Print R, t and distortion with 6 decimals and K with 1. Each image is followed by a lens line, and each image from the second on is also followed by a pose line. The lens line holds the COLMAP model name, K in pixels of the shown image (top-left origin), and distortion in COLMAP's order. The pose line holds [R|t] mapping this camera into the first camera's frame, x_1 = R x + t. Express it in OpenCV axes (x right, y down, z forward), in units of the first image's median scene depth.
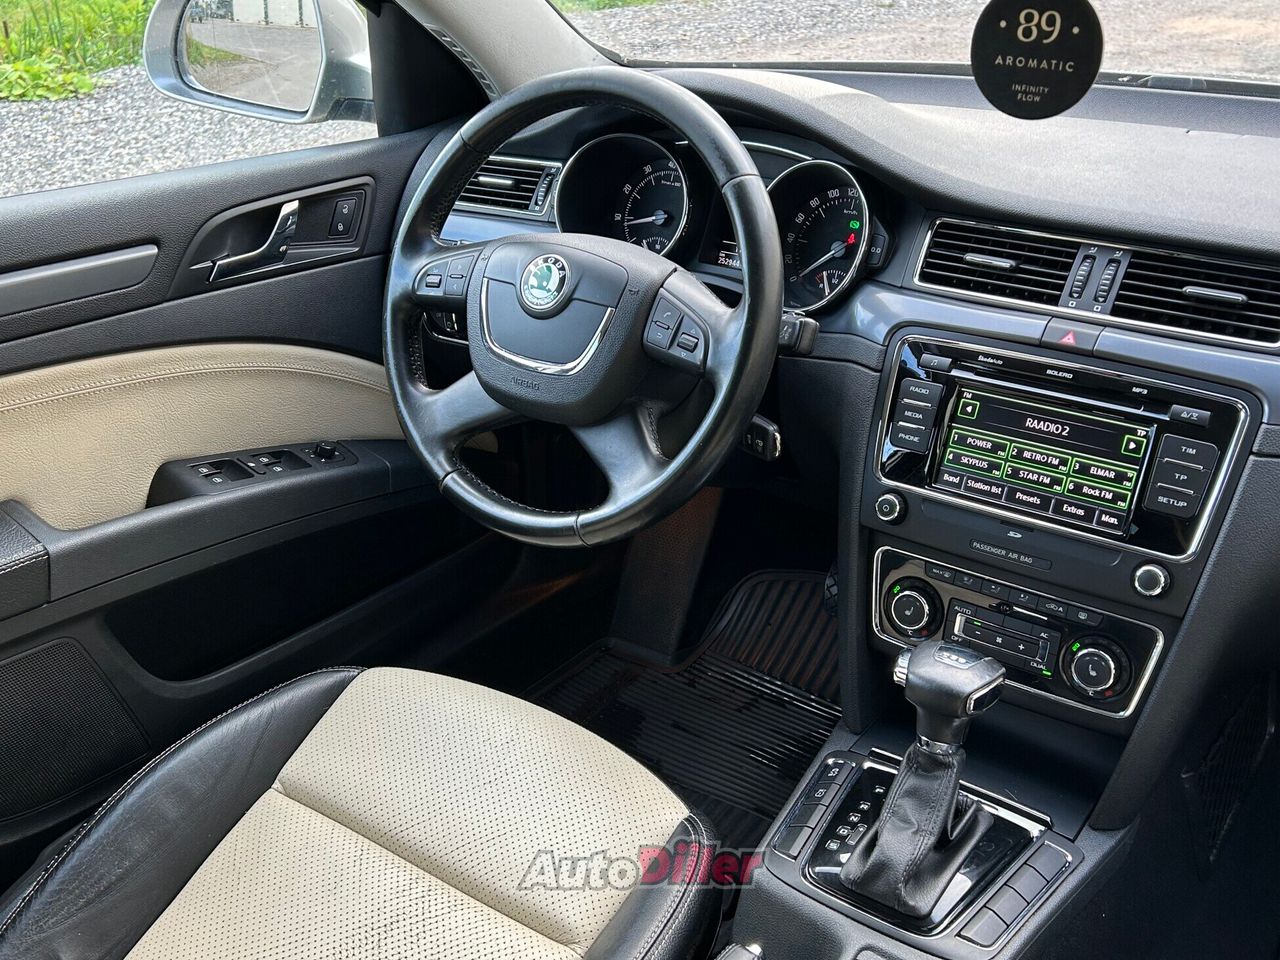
lens RADIAL K [[1337.7, 0, 649.9], [0, 1337.7, 482.1], [0, 0, 1]] dist [0.041426, 0.000000]
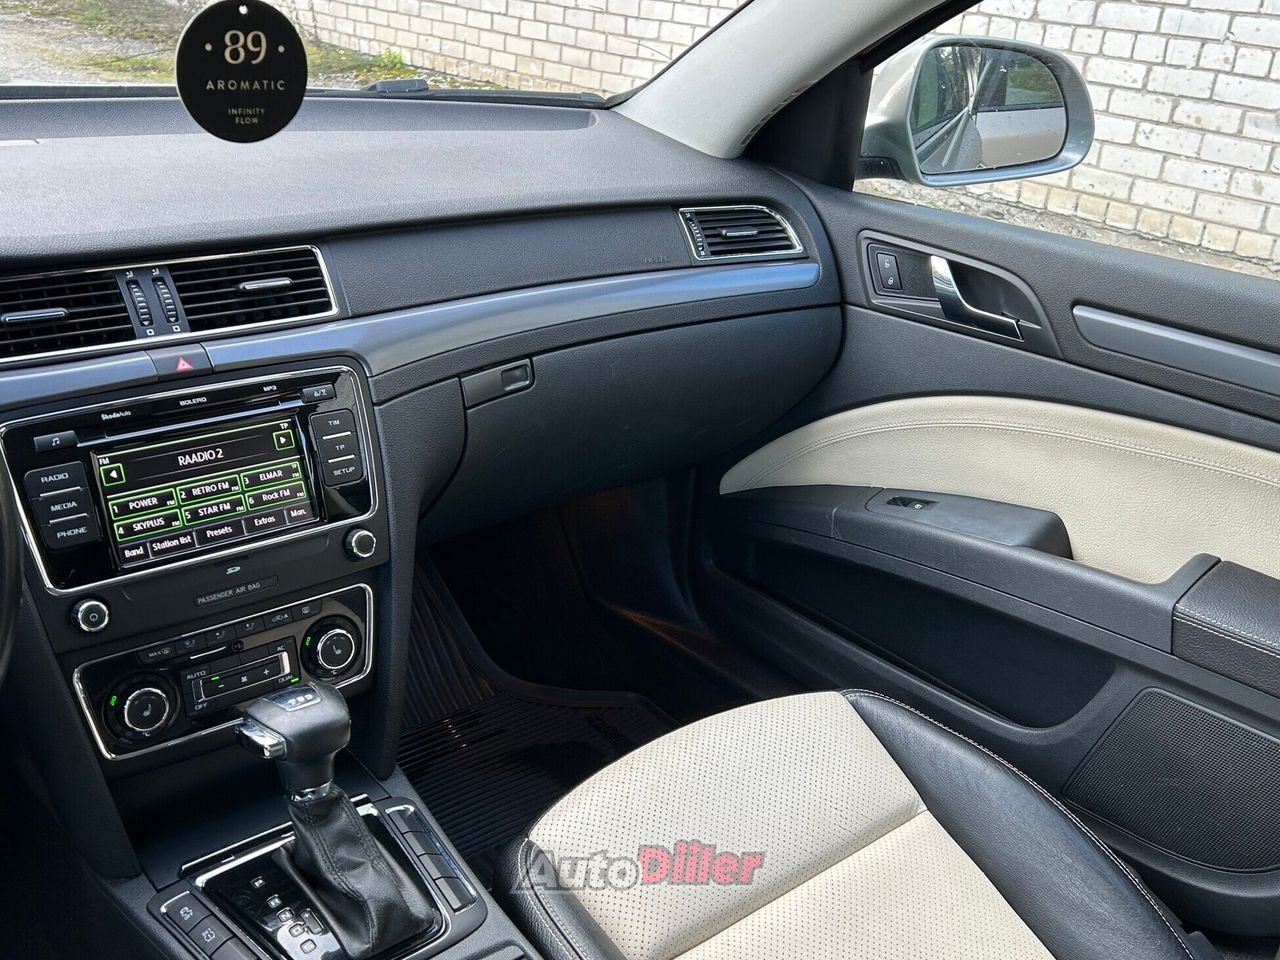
lens RADIAL K [[1337.7, 0, 639.4], [0, 1337.7, 478.8], [0, 0, 1]] dist [0.041426, 0.000000]
pose [[0.229862, -0.361892, 0.903437, -0.509845], [0.342221, 0.899065, 0.273069, -0.183796], [-0.911070, 0.246407, 0.330507, 0.404692]]
